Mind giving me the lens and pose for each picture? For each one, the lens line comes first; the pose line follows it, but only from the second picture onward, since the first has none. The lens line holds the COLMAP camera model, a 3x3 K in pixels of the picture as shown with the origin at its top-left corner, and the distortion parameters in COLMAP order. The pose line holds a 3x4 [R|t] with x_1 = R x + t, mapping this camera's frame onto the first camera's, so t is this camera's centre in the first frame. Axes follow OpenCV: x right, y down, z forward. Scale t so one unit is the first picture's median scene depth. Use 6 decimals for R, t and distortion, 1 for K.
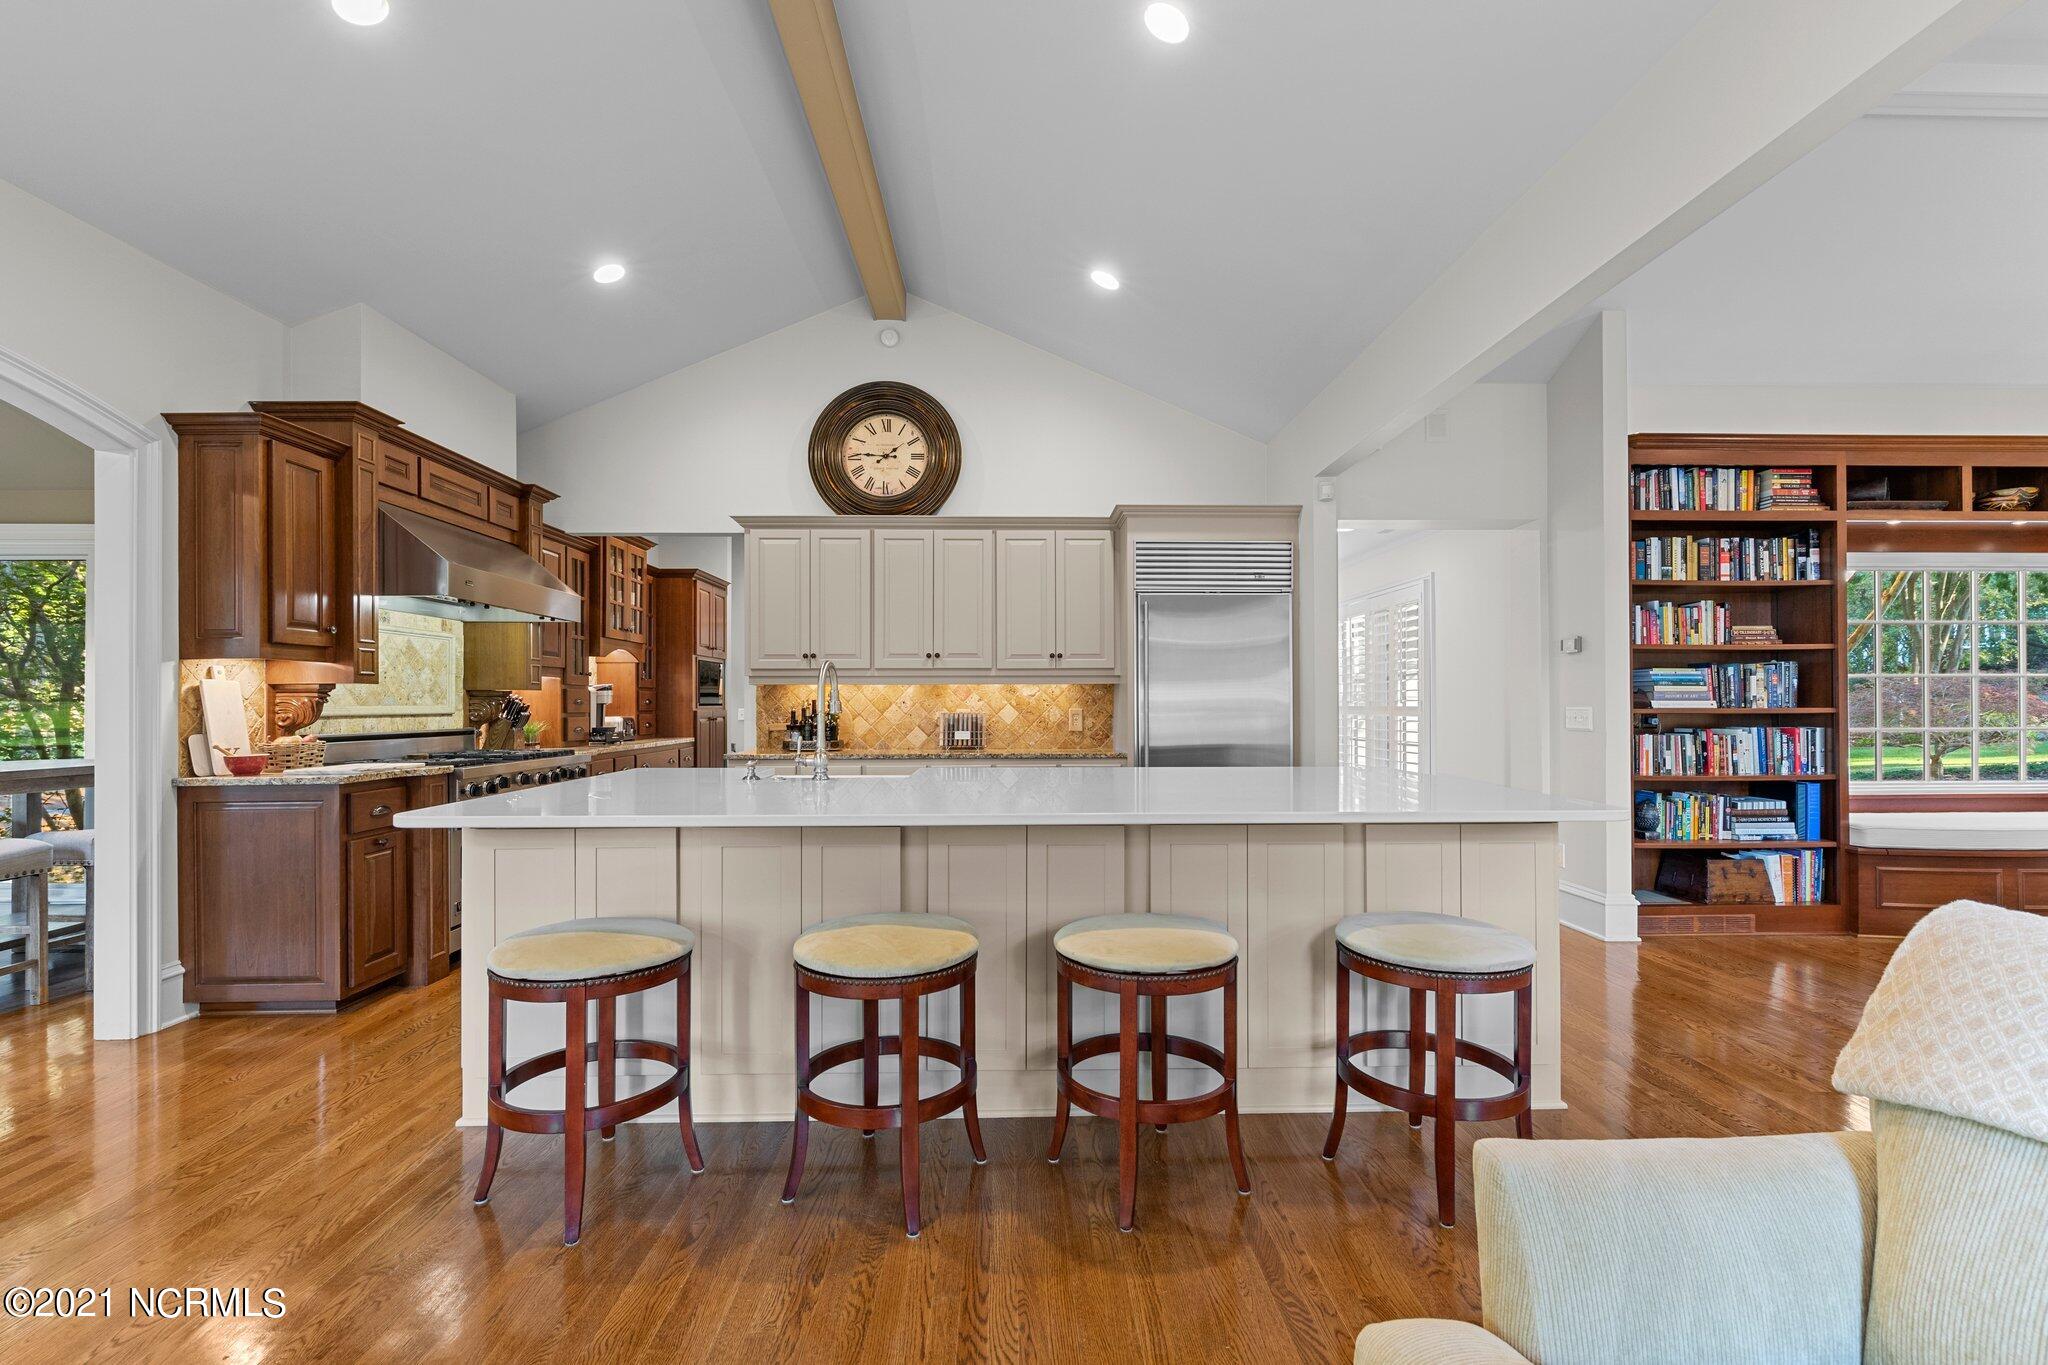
lens RADIAL K [[879.9, 0, 1028.1], [0, 879.9, 699.0], [0, 0, 1]] dist [0.000185, -0.000449]
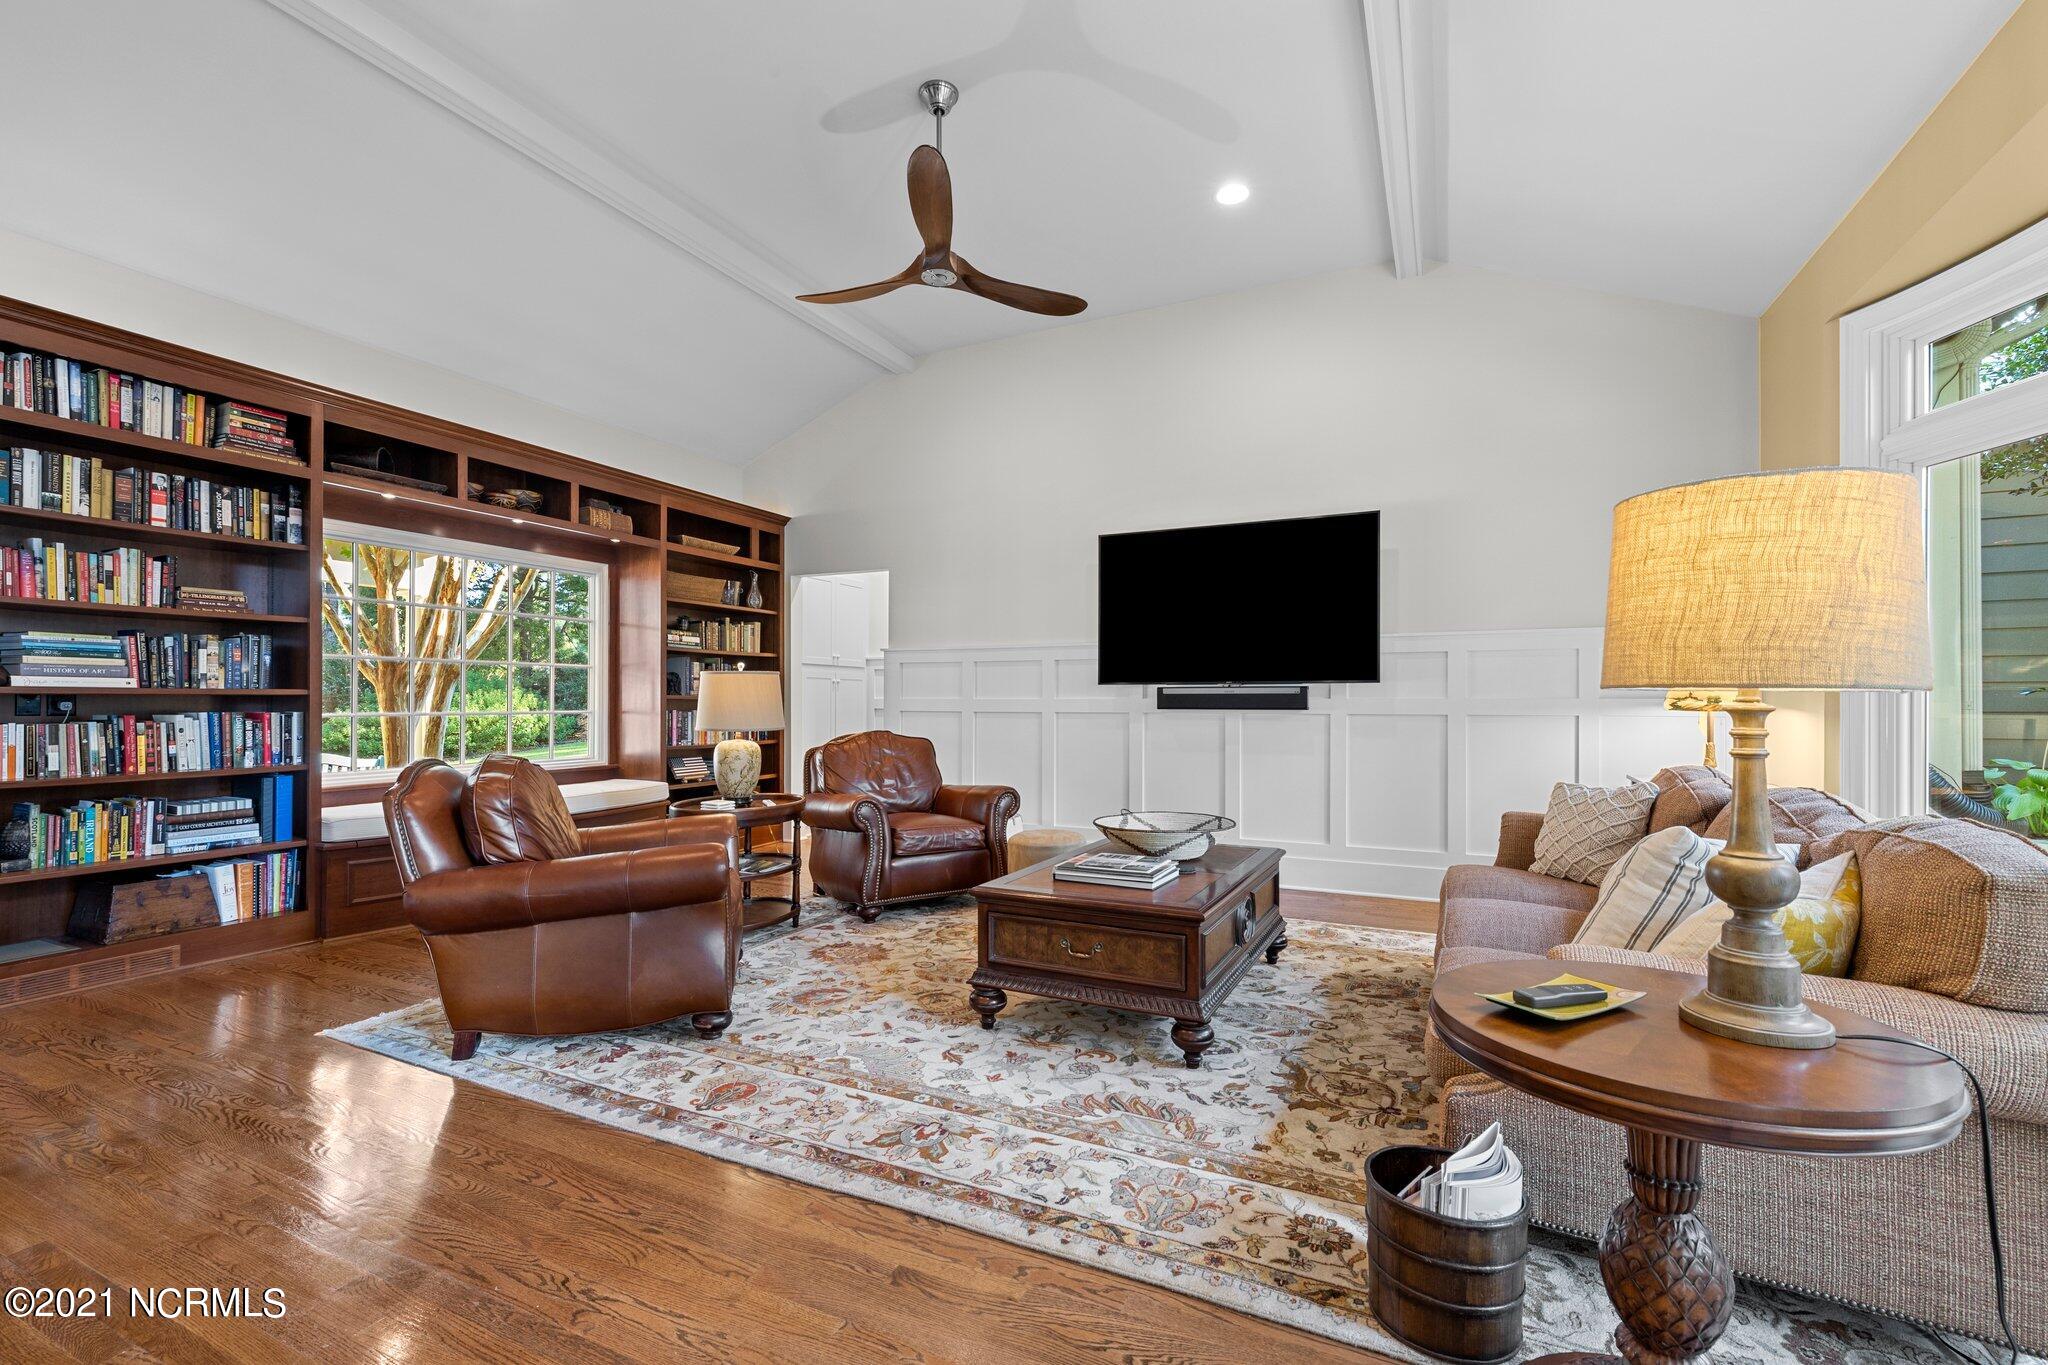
lens RADIAL K [[879.9, 0, 1024.5], [0, 879.9, 694.8], [0, 0, 1]] dist [0.000185, -0.000449]
pose [[0.454570, 0.009053, 0.890665, 0.443693], [-0.008375, 0.999948, -0.005890, 0.014342], [-0.890672, -0.004782, 0.454622, -0.049649]]
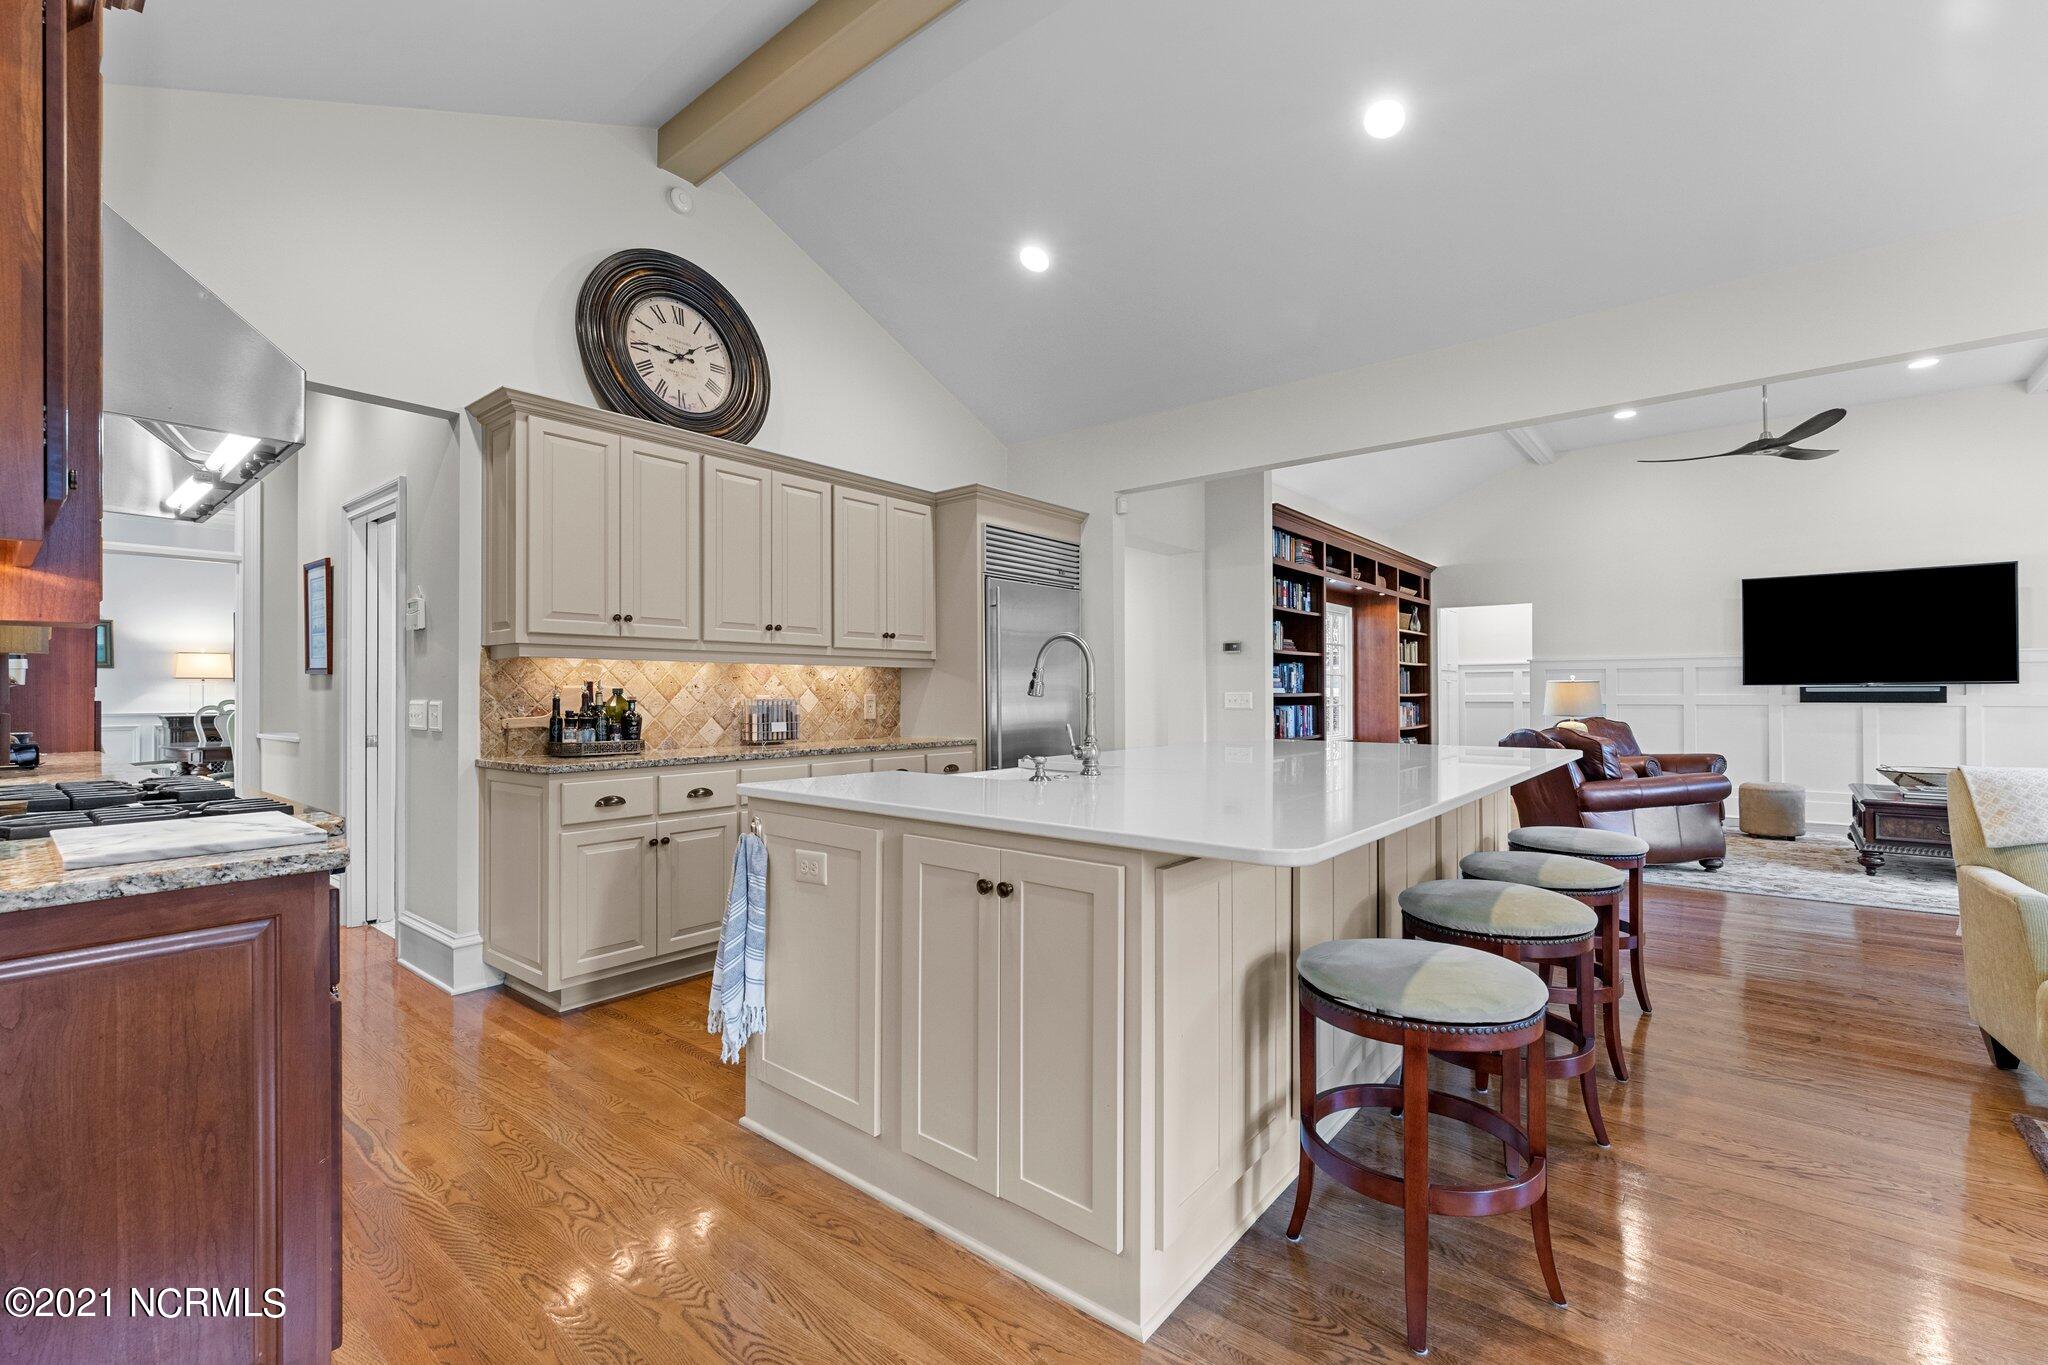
lens RADIAL K [[879.9, 0, 1029.3], [0, 879.9, 686.3], [0, 0, 1]] dist [0.000185, -0.000449]
pose [[0.653974, 0.005959, 0.756494, -0.635926], [-0.003814, 0.999982, -0.004580, 0.007384], [-0.756508, 0.000109, 0.653985, 0.343269]]
